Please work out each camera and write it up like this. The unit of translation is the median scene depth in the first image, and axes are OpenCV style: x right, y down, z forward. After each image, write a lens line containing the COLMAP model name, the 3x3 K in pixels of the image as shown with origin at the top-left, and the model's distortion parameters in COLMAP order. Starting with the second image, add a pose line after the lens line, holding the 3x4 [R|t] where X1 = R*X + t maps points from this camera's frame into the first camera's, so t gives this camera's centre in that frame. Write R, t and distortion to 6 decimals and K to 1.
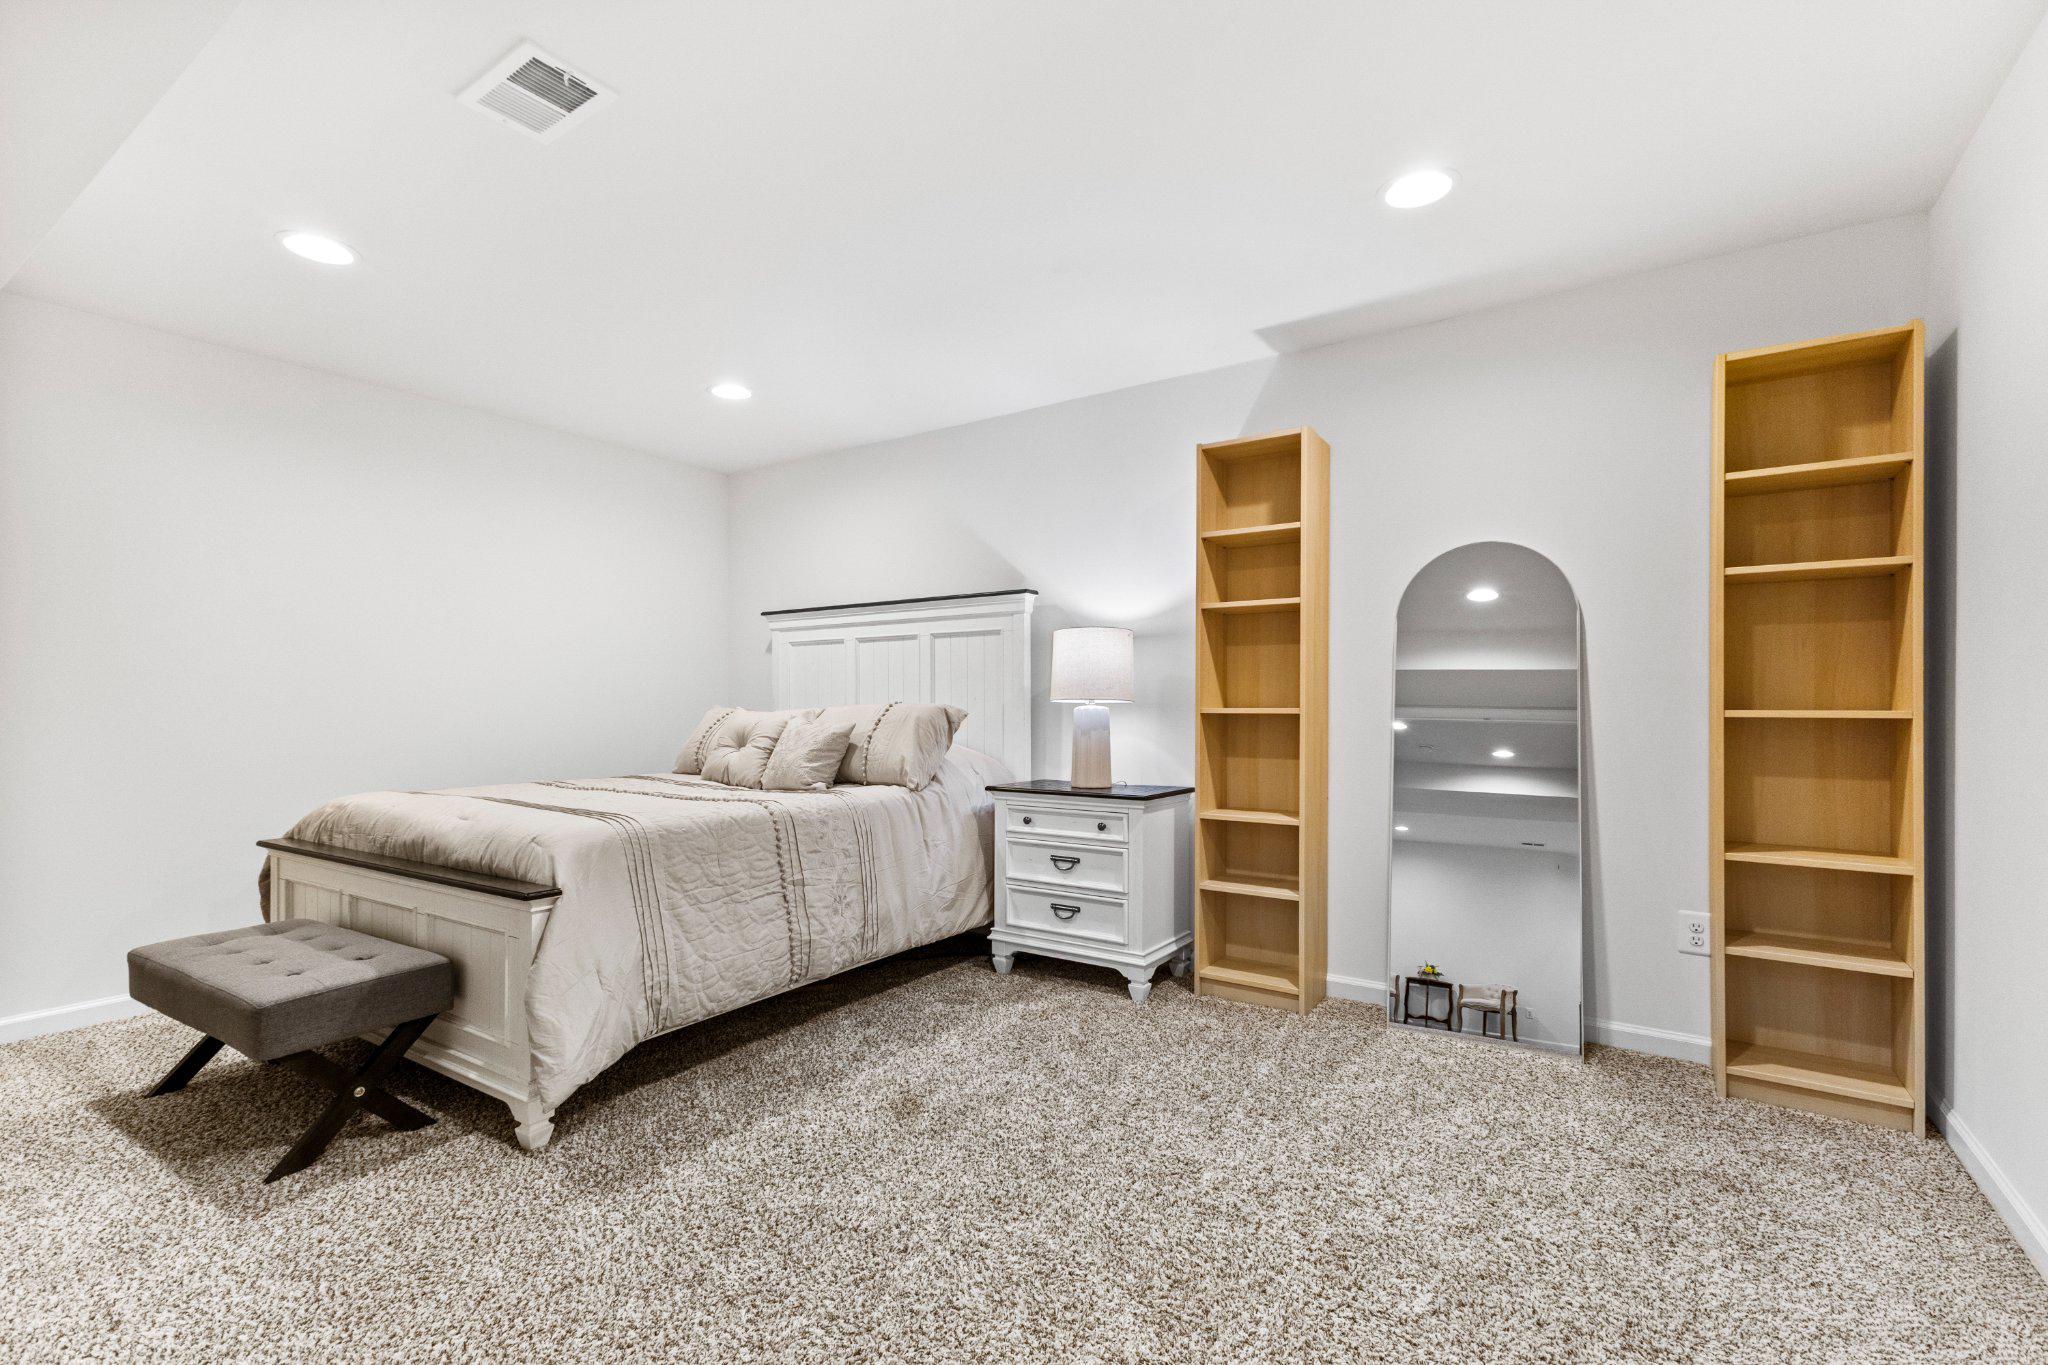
lens RADIAL K [[907.7, 0, 1021.7], [0, 907.7, 706.4], [0, 0, 1]] dist [0.000957, 0.000041]
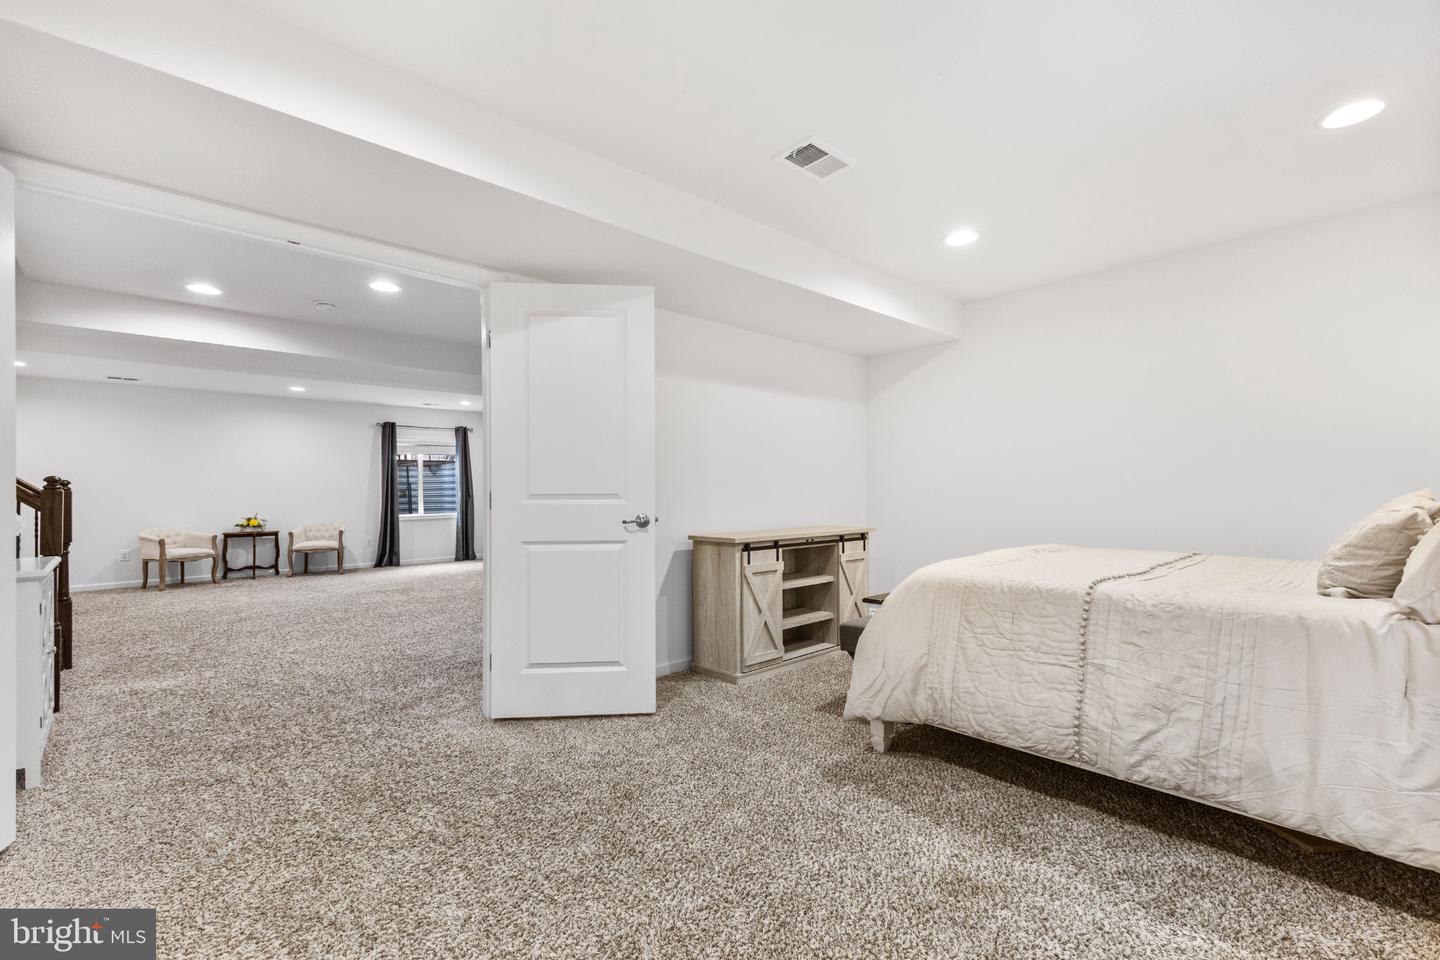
lens RADIAL K [[621.9, 0, 719.9], [0, 621.9, 487.4], [0, 0, 1]] dist [0.000951, -0.000117]
pose [[-0.229570, -0.007305, -0.973265, 0.543719], [0.002054, 0.999966, -0.007990, 0.002749], [0.973290, -0.003834, -0.229547, 0.803134]]
